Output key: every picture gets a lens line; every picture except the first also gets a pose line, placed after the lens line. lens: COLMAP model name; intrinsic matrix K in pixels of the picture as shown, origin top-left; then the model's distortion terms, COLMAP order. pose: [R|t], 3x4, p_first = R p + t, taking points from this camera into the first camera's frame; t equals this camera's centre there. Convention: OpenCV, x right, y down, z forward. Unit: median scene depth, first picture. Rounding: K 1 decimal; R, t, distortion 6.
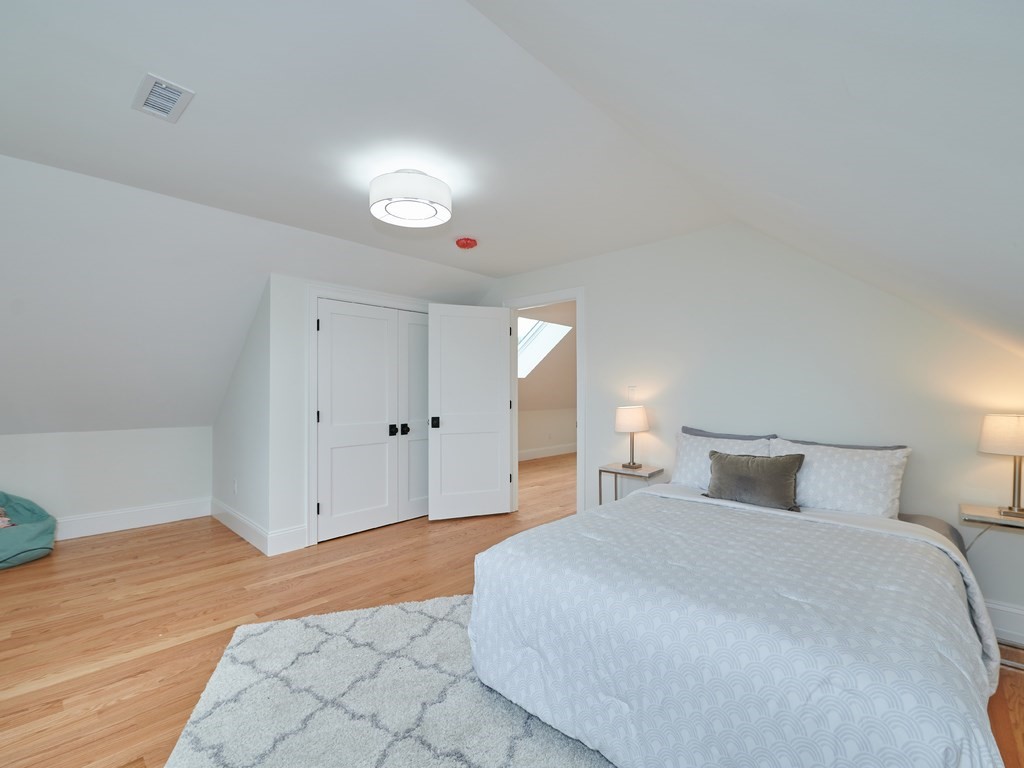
lens RADIAL K [[453.8, 0, 508.0], [0, 453.8, 390.5], [0, 0, 1]] dist [0.001048, 0.000386]
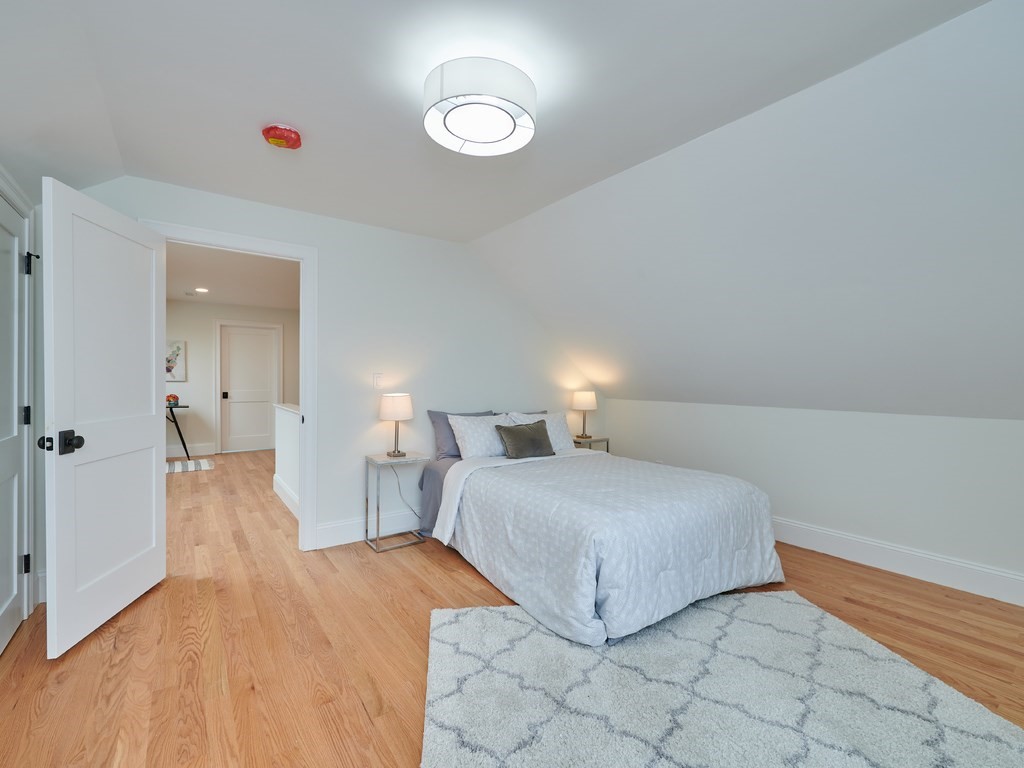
lens RADIAL K [[453.8, 0, 508.0], [0, 453.8, 390.5], [0, 0, 1]] dist [0.001048, 0.000386]
pose [[0.198152, -0.024121, 0.979874, -0.729311], [-0.010841, 0.999582, 0.026799, -0.000865], [-0.980111, -0.015933, 0.197808, 0.648827]]
